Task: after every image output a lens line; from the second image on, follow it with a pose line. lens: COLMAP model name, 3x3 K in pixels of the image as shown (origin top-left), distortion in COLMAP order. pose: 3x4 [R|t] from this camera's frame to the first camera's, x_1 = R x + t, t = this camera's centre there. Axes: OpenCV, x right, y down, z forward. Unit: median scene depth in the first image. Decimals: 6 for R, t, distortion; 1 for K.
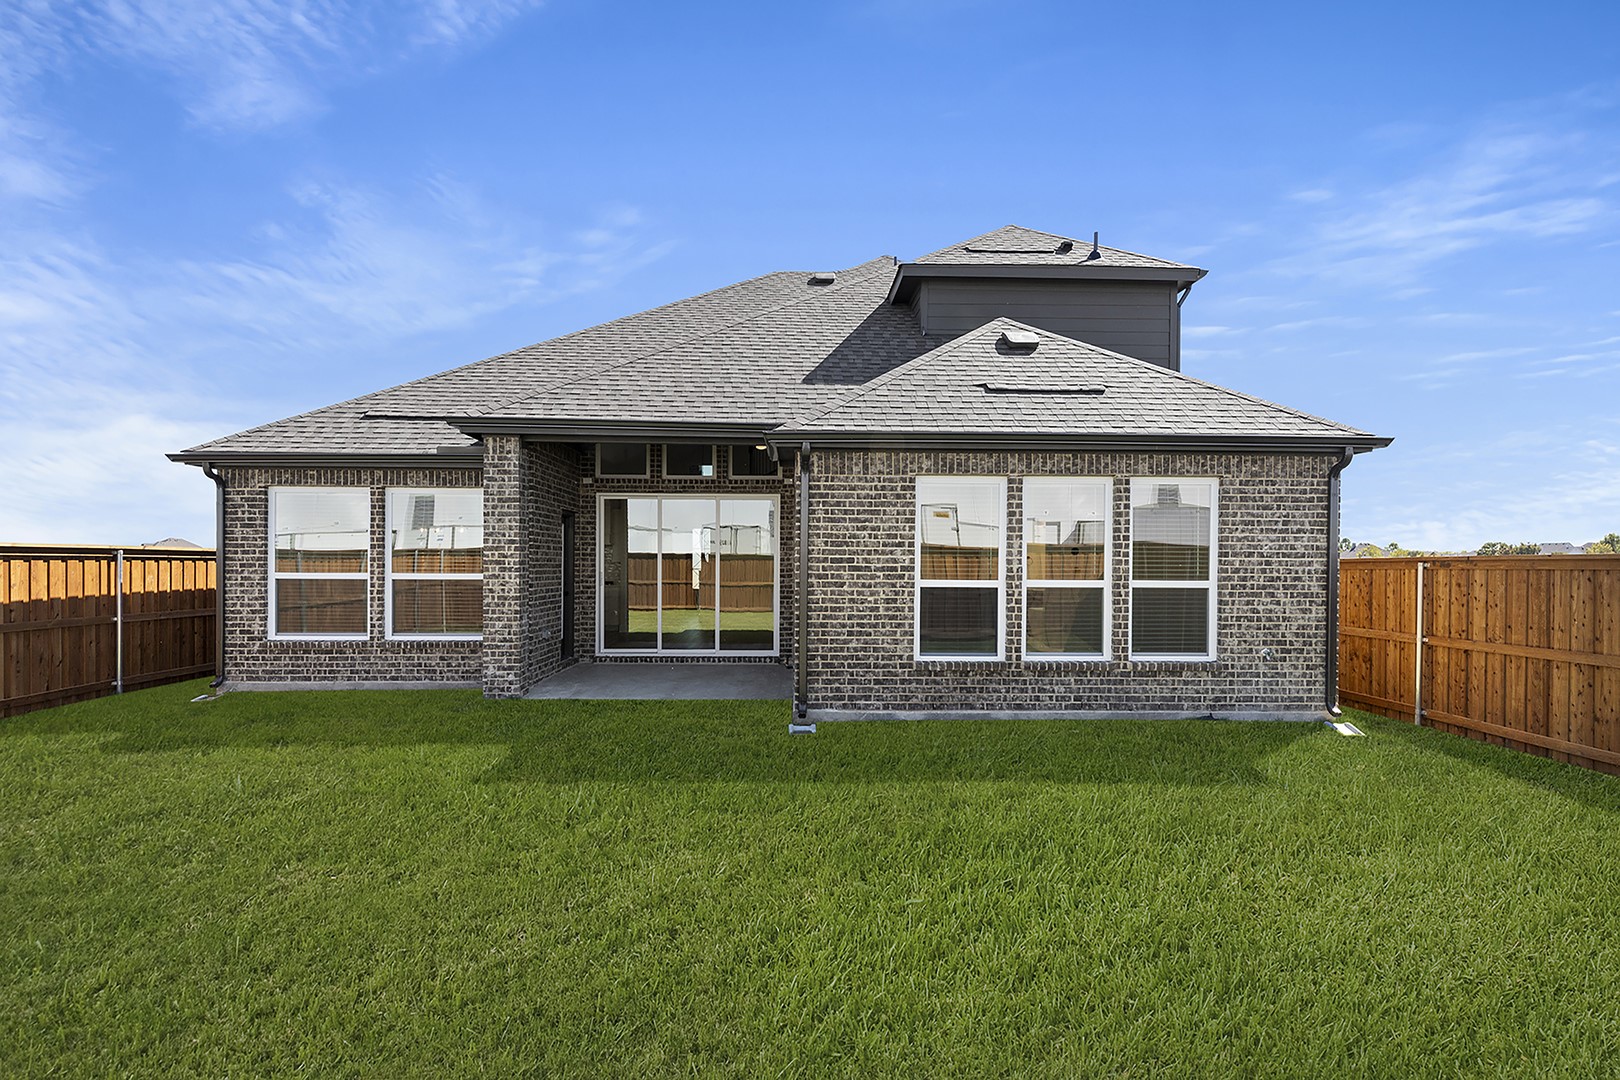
lens RADIAL K [[860.4, 0, 809.6], [0, 860.4, 542.7], [0, 0, 1]] dist [-0.001798, -0.001690]
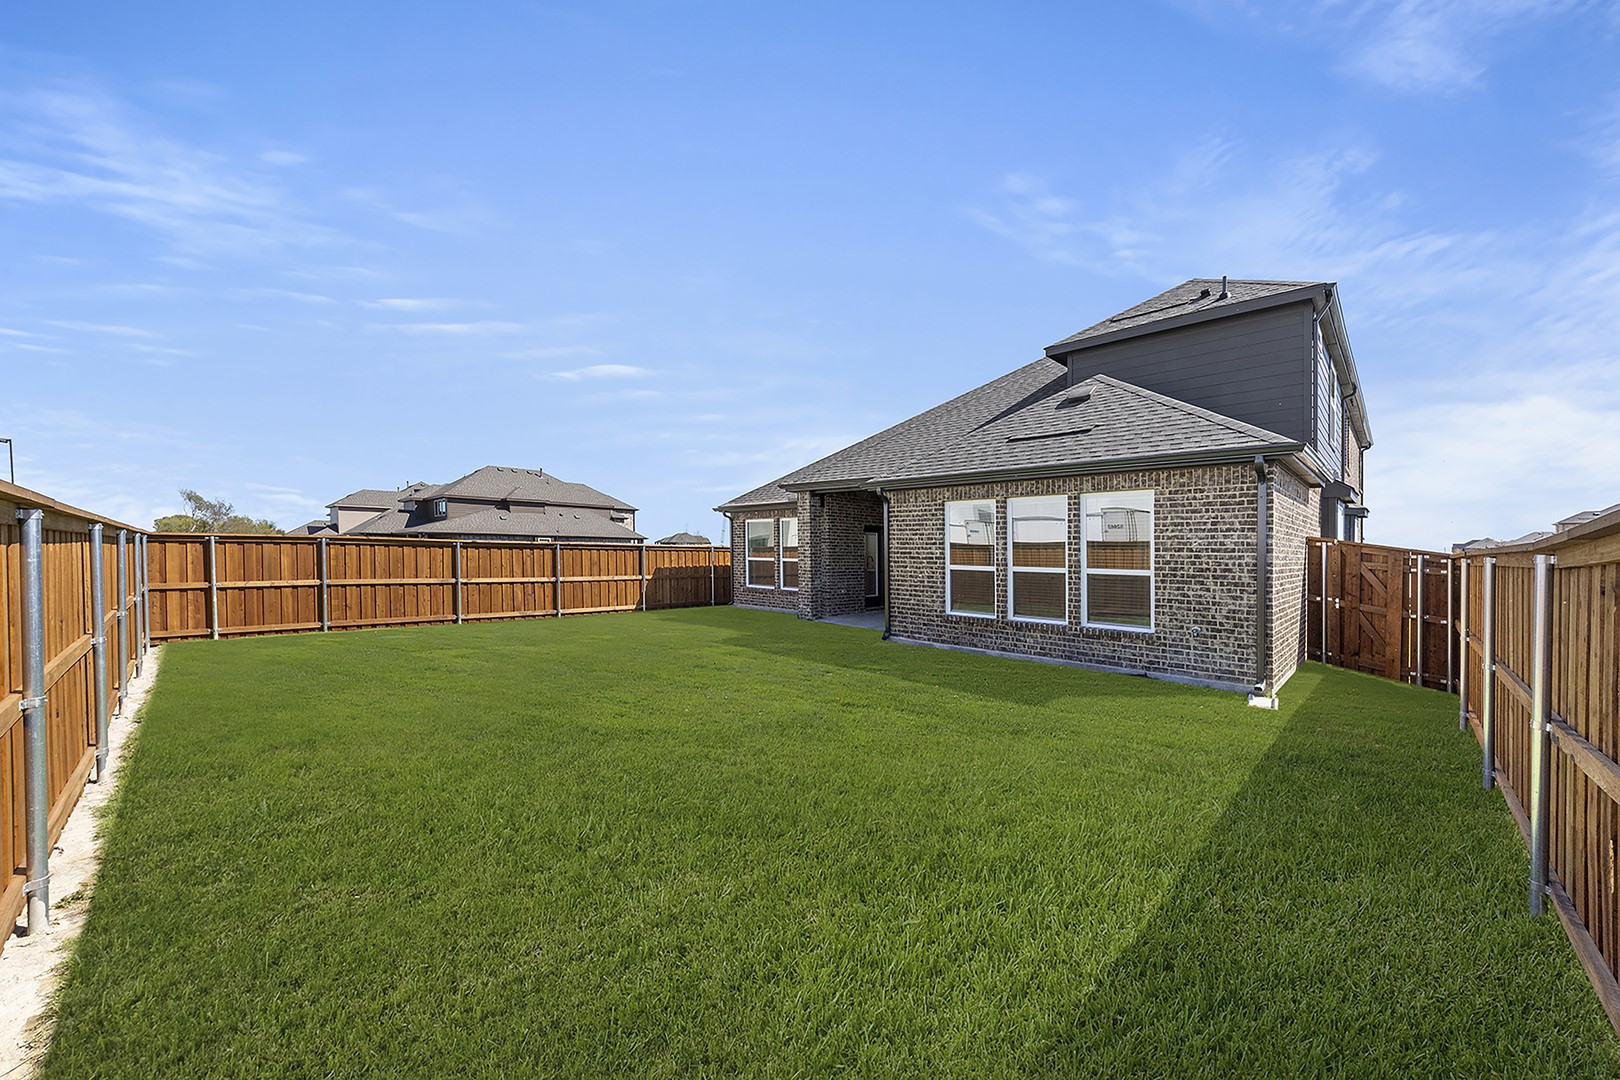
lens RADIAL K [[610.2, 0, 808.7], [0, 610.2, 545.3], [0, 0, 1]] dist [0.003868, 0.000375]
pose [[0.689250, -0.004371, -0.724510, 0.780454], [0.010246, 0.999941, 0.003715, -0.001388], [0.724451, -0.009984, 0.689254, 0.003754]]
